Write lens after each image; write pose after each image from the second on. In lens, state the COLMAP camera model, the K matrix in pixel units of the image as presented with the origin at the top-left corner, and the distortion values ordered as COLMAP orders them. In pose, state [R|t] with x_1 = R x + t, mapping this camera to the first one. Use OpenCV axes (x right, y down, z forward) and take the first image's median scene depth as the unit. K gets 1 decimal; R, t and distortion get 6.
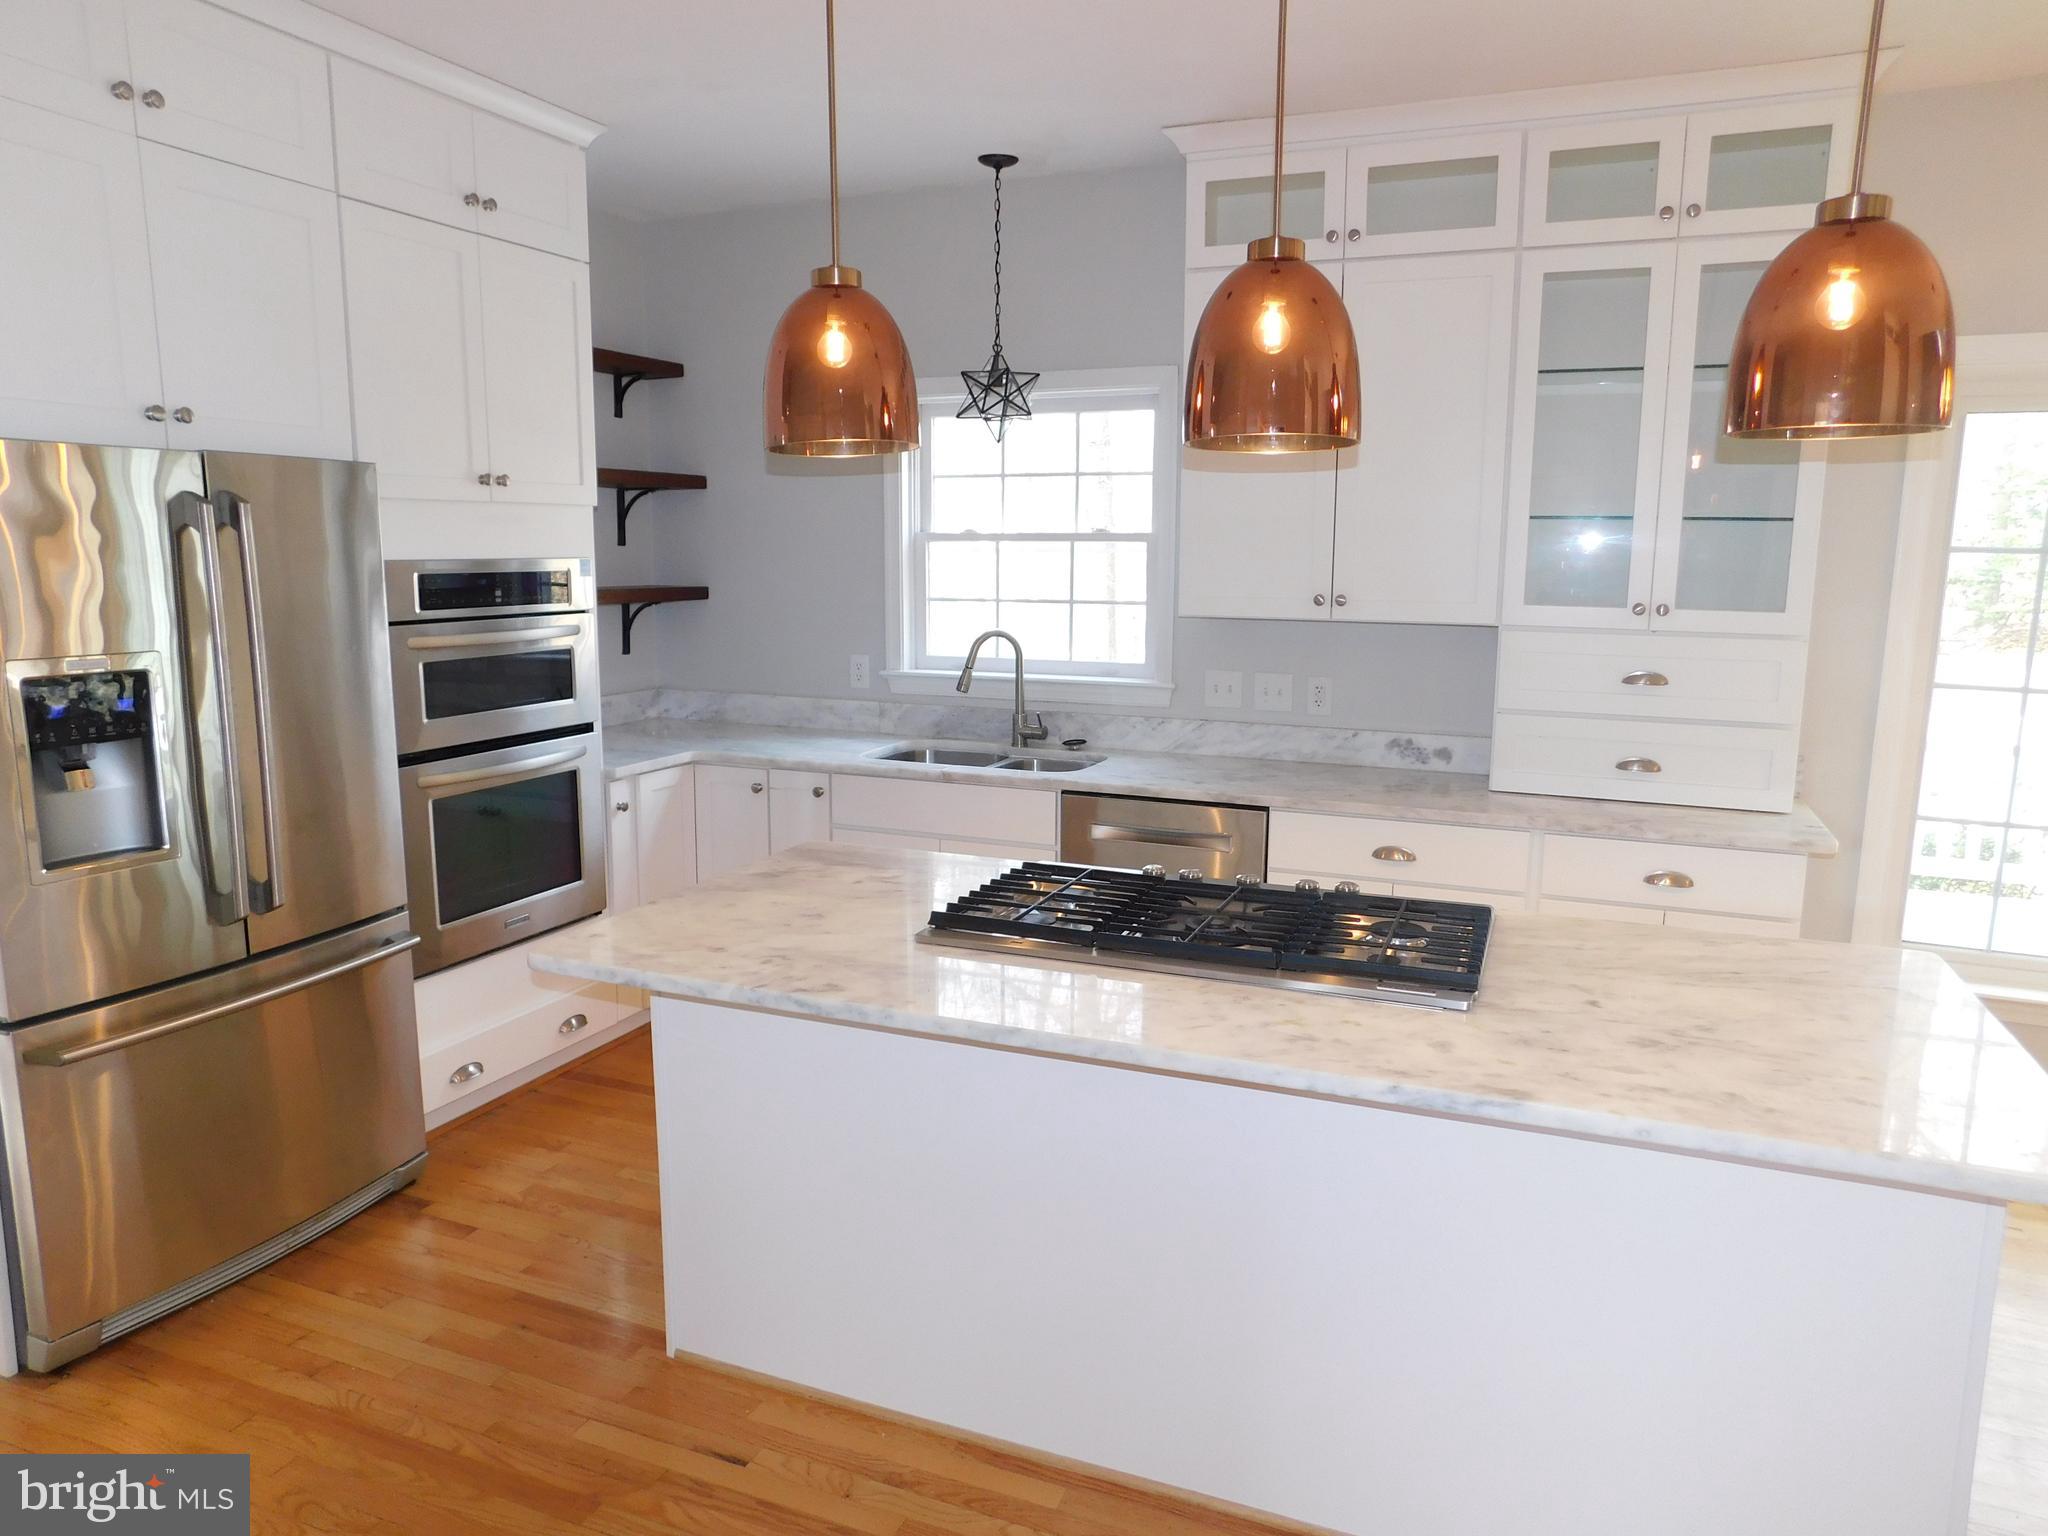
lens RADIAL K [[1364.9, 0, 1031.1], [0, 1364.9, 767.0], [0, 0, 1]] dist [-0.033569, 0.022793]
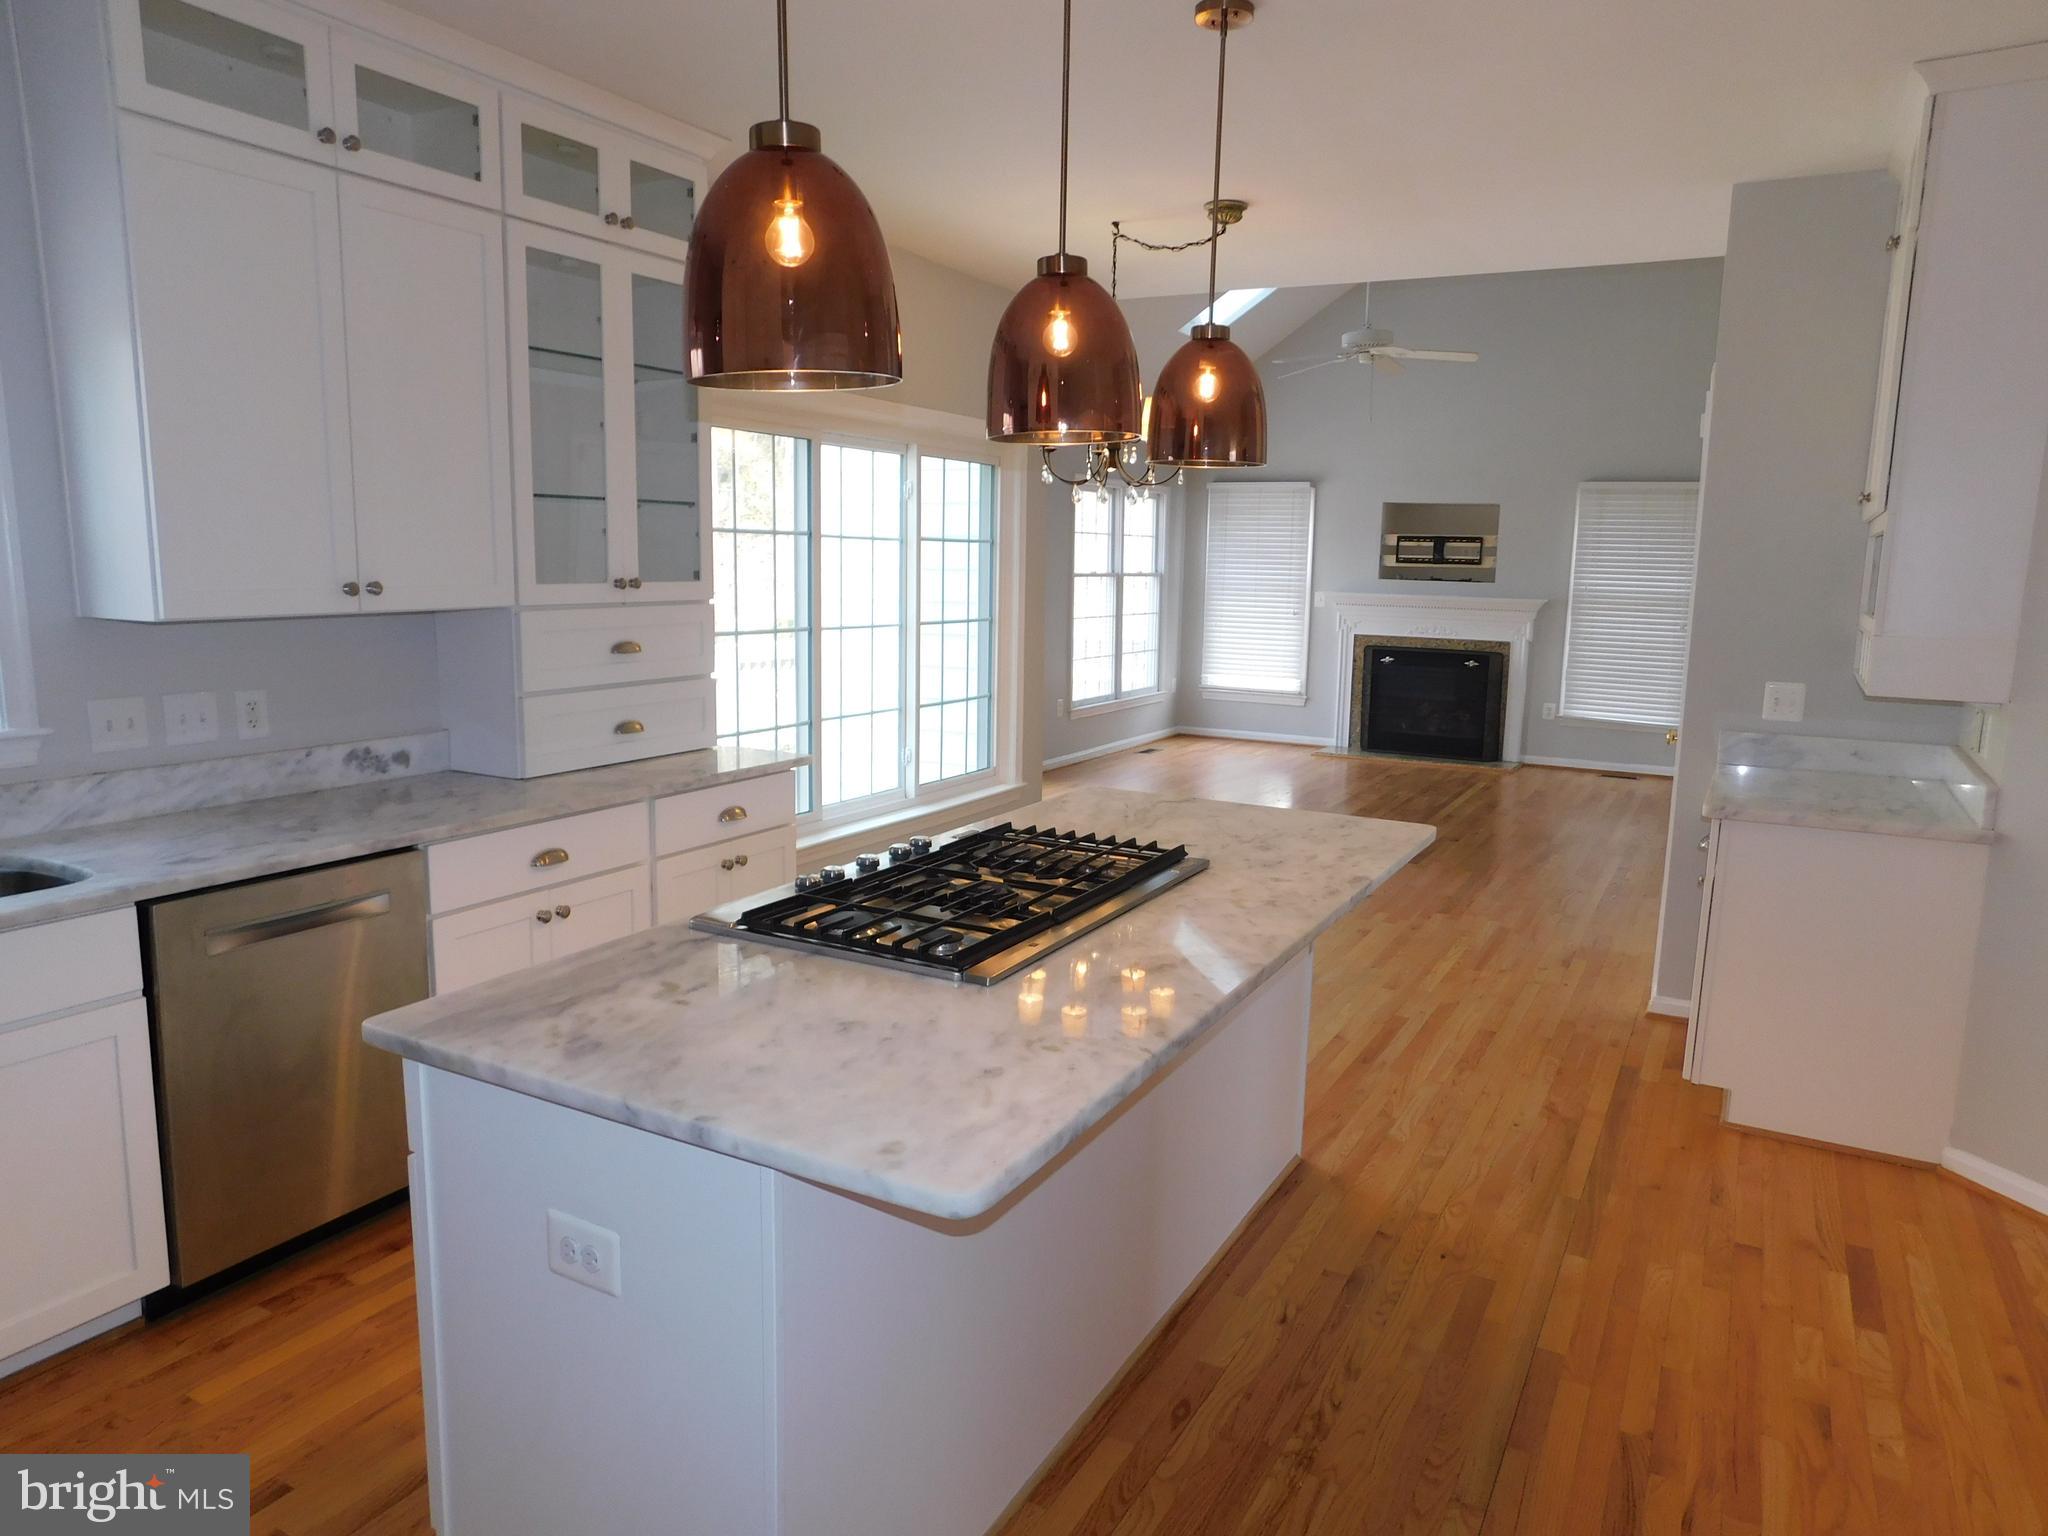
lens RADIAL K [[1364.9, 0, 1009.3], [0, 1364.9, 759.0], [0, 0, 1]] dist [-0.033569, 0.022793]
pose [[0.119798, -0.156545, 0.980378, -0.533241], [0.145446, 0.979603, 0.138649, -0.076166], [-0.982087, 0.125982, 0.140124, 0.502240]]
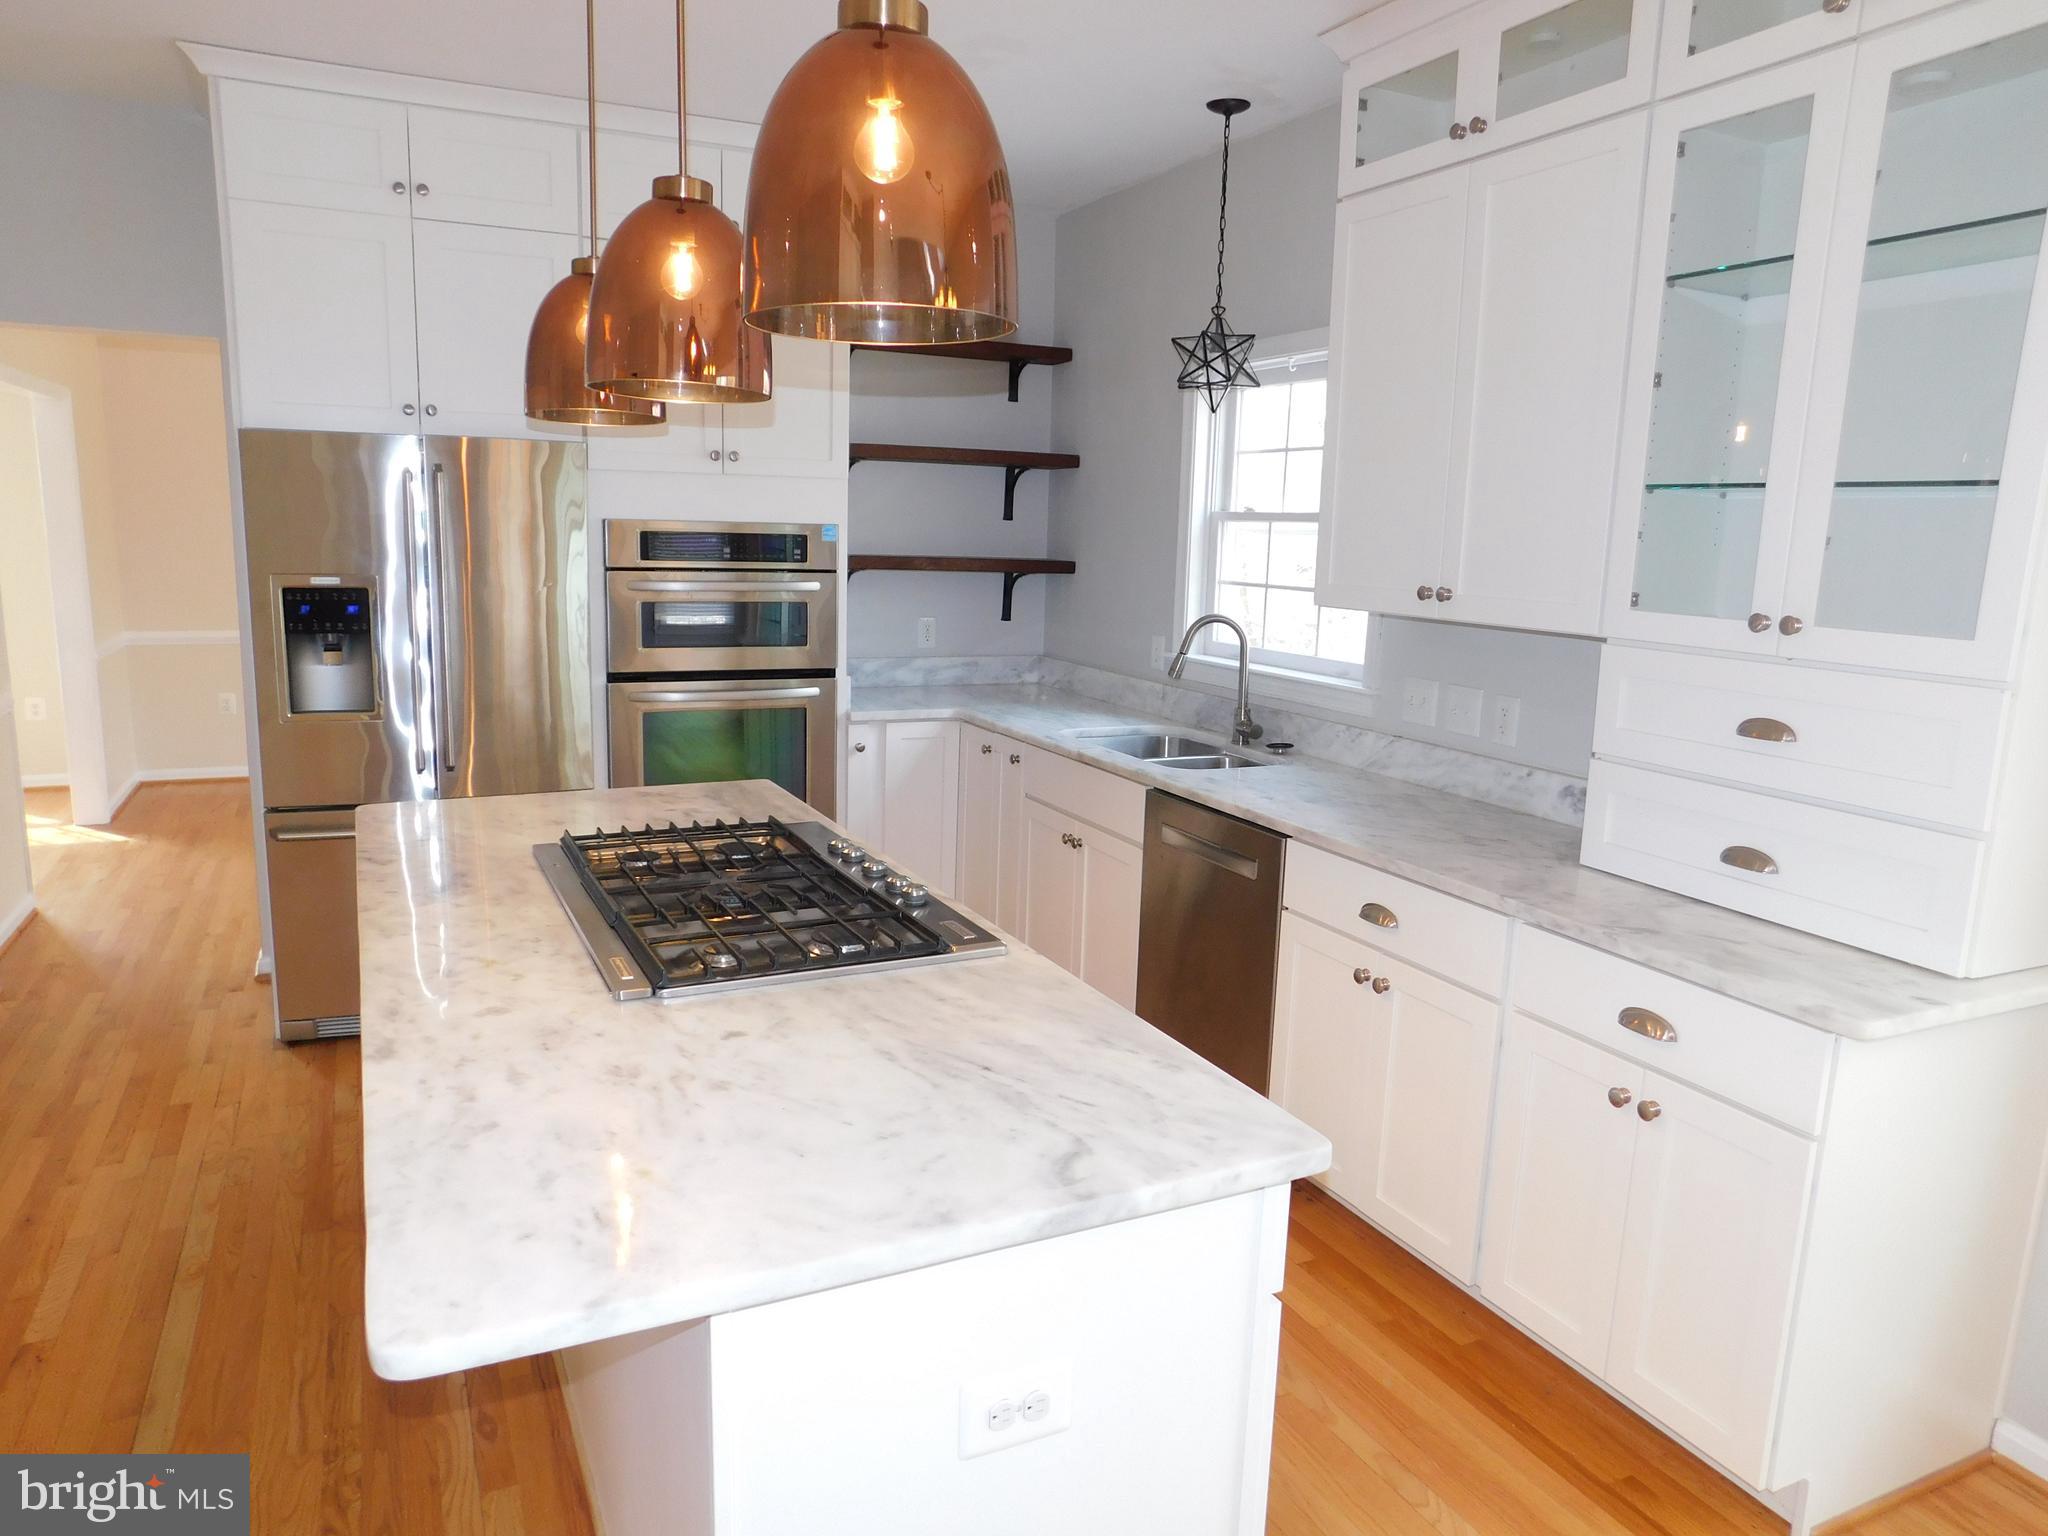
lens RADIAL K [[1364.9, 0, 1025.1], [0, 1364.9, 762.7], [0, 0, 1]] dist [-0.033569, 0.022793]
pose [[0.745278, 0.129872, -0.653983, 0.556197], [-0.133419, 0.990057, 0.044567, -0.027511], [0.653269, 0.054039, 0.755195, 0.244886]]
